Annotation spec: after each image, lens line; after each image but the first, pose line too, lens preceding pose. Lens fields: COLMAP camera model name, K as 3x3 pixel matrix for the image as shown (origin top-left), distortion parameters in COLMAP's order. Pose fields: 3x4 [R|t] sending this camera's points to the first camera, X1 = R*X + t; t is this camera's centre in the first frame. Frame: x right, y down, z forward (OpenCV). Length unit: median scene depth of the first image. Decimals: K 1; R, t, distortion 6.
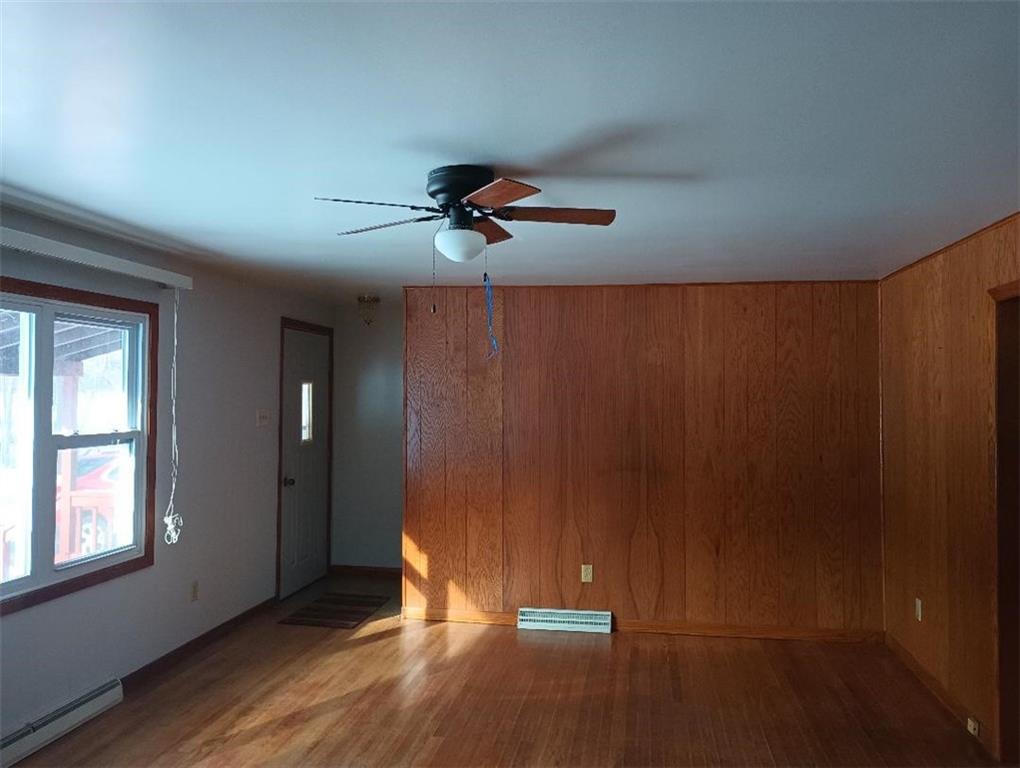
lens RADIAL K [[840.4, 0, 503.6], [0, 840.4, 379.5], [0, 0, 1]] dist [0.085082, -0.094005]
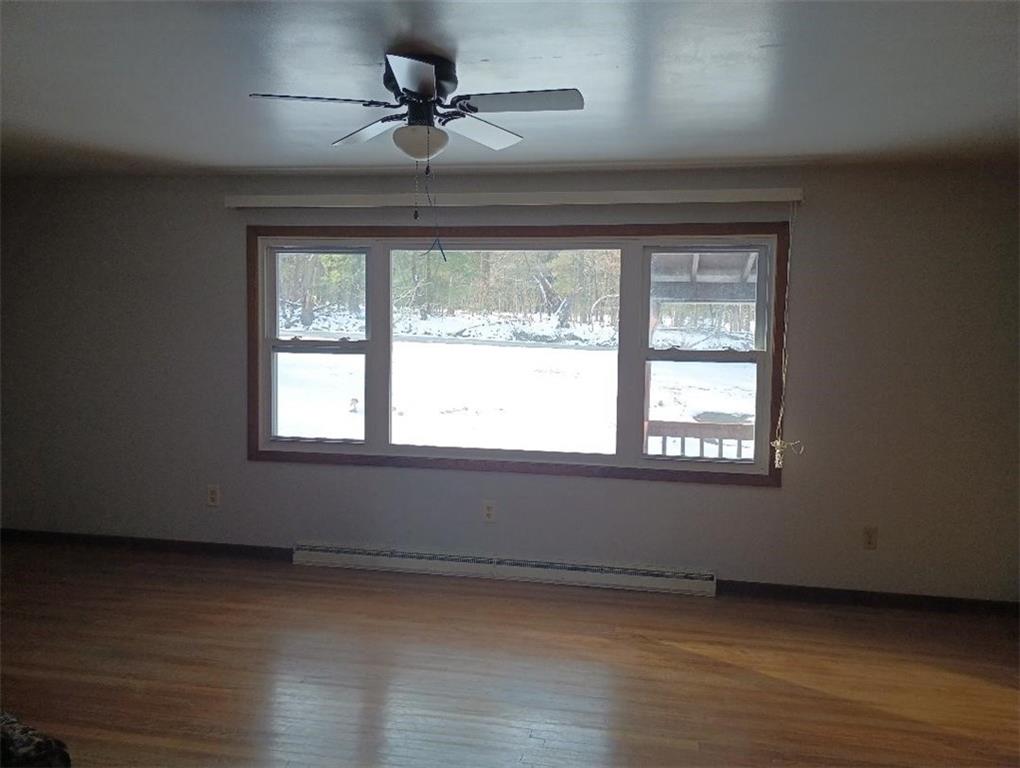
lens RADIAL K [[840.4, 0, 503.6], [0, 840.4, 379.5], [0, 0, 1]] dist [0.085082, -0.094005]
pose [[-0.025507, 0.064065, -0.997620, 0.619119], [0.002206, 0.997946, 0.064030, 0.029820], [0.999672, -0.000568, -0.025596, 0.755452]]
